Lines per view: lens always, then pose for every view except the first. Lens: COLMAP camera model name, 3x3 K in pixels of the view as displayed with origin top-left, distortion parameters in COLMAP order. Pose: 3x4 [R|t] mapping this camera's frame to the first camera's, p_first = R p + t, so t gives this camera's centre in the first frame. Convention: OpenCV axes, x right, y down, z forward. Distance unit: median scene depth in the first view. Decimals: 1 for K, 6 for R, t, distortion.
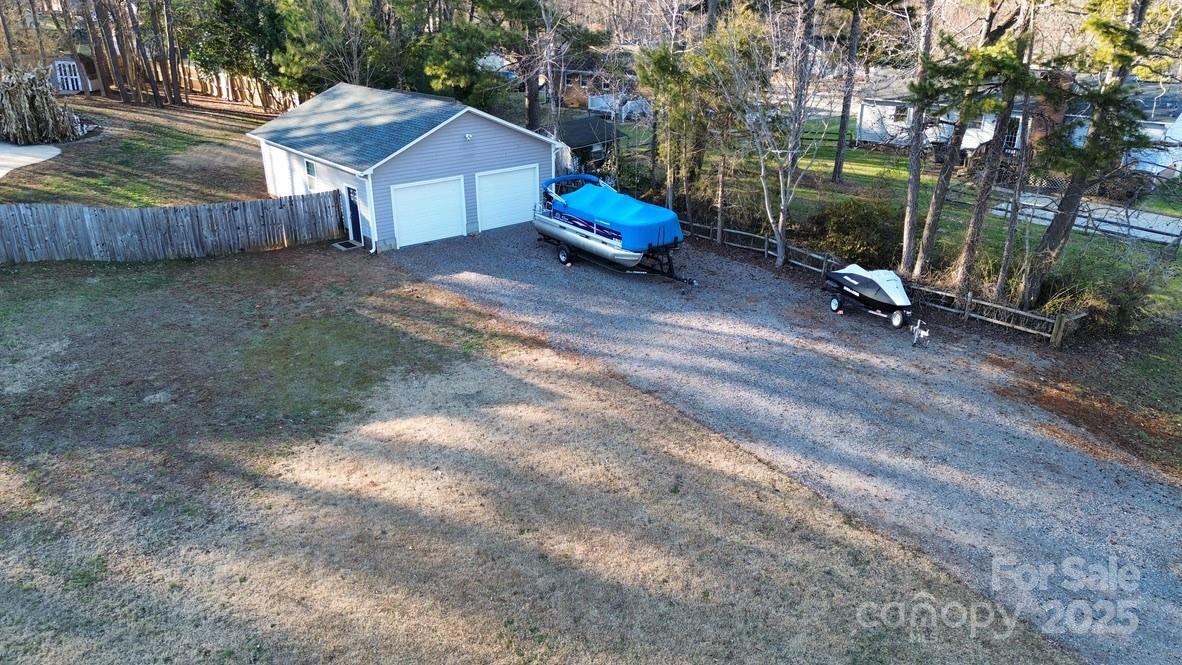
lens RADIAL K [[823.1, 0, 591.0], [0, 823.1, 332.5], [0, 0, 1]] dist [0.041712, -0.001159]
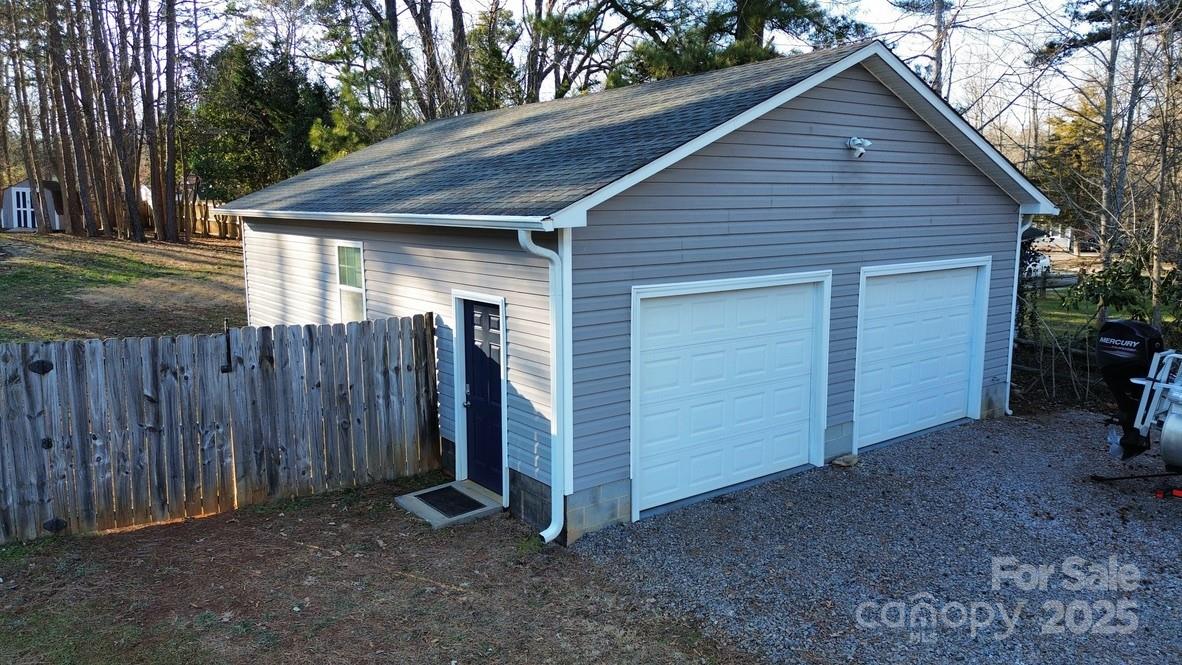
lens RADIAL K [[823.1, 0, 591.0], [0, 823.1, 332.5], [0, 0, 1]] dist [0.041712, -0.001159]
pose [[0.998477, 0.001956, -0.055140, -0.232956], [-0.014963, 0.971520, -0.236485, -0.096539], [0.053107, 0.236950, 0.970069, 0.721096]]
